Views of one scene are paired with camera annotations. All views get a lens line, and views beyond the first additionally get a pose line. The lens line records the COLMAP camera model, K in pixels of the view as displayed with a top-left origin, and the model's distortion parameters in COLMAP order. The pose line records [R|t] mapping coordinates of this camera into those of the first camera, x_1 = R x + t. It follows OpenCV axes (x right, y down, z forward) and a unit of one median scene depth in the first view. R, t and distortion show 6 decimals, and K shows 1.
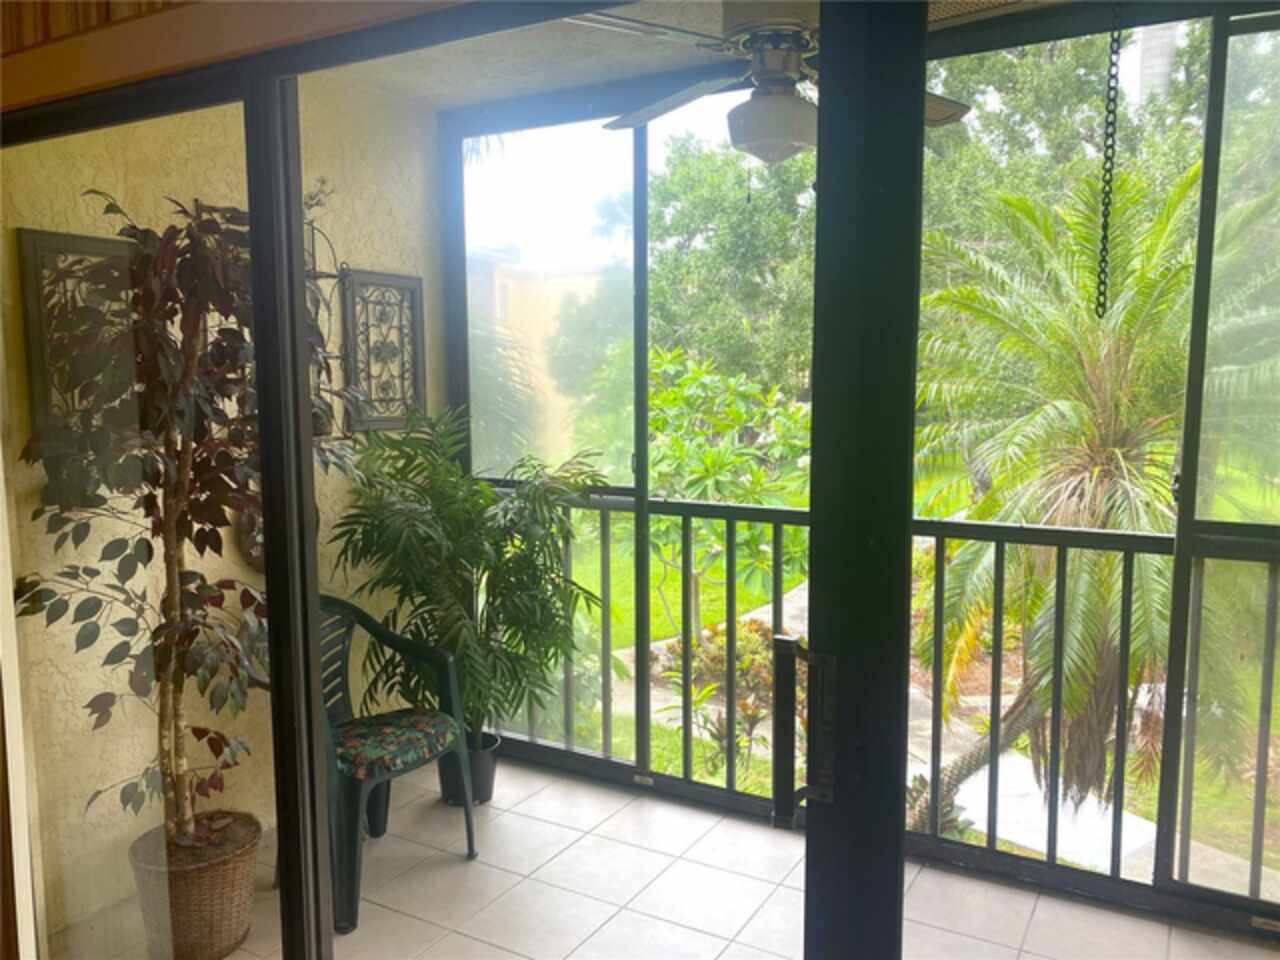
lens RADIAL K [[995.9, 0, 636.7], [0, 995.9, 486.8], [0, 0, 1]] dist [0.013081, 0.001328]
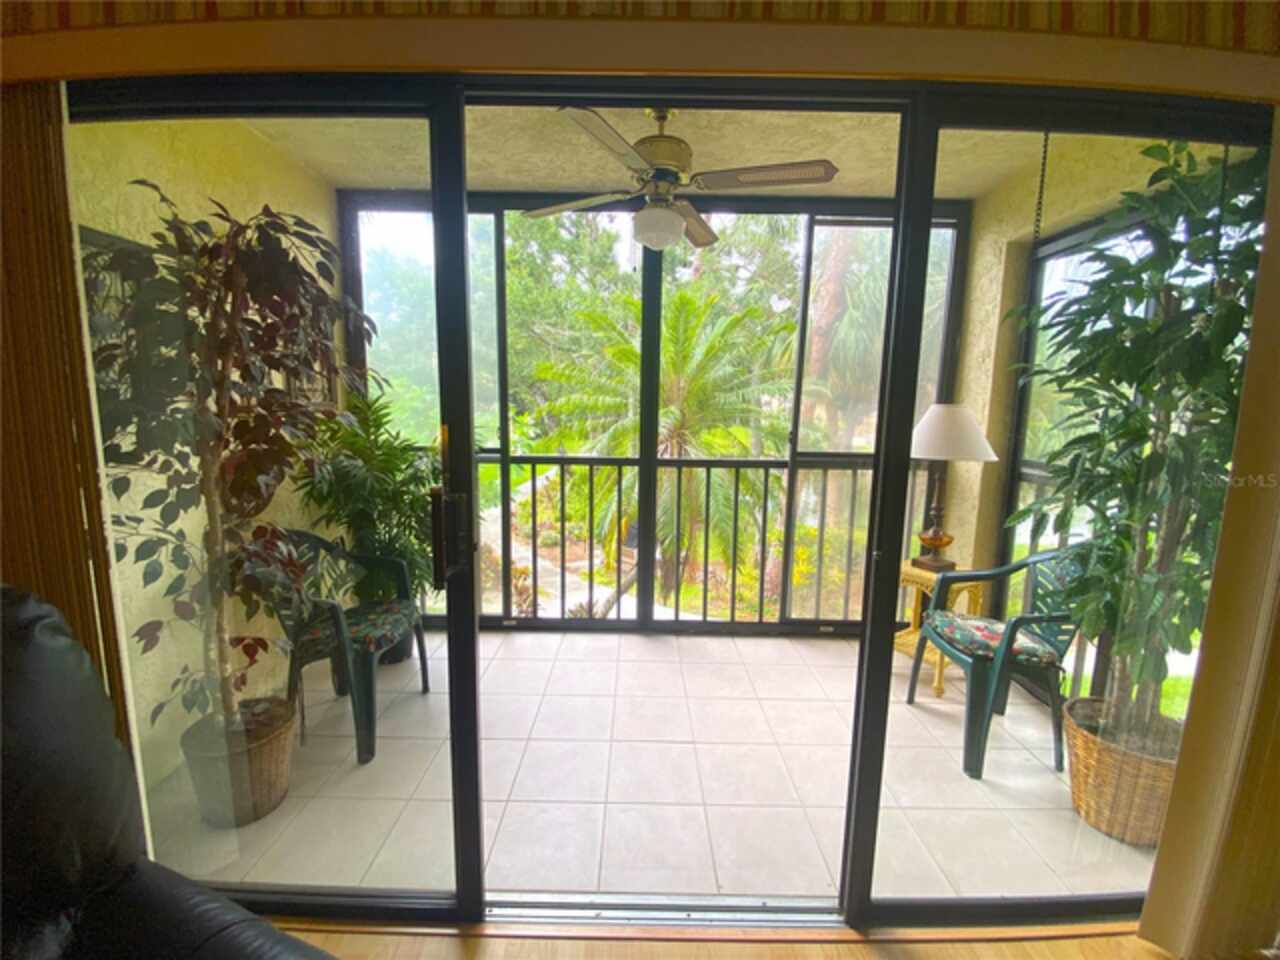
lens RADIAL K [[527.5, 0, 635.2], [0, 527.5, 476.3], [0, 0, 1]] dist [0.017790, -0.020375]
pose [[0.868630, -0.049132, 0.493019, -0.326213], [0.035945, 0.998698, 0.036196, 0.032906], [-0.494155, -0.013720, 0.869265, 0.179312]]
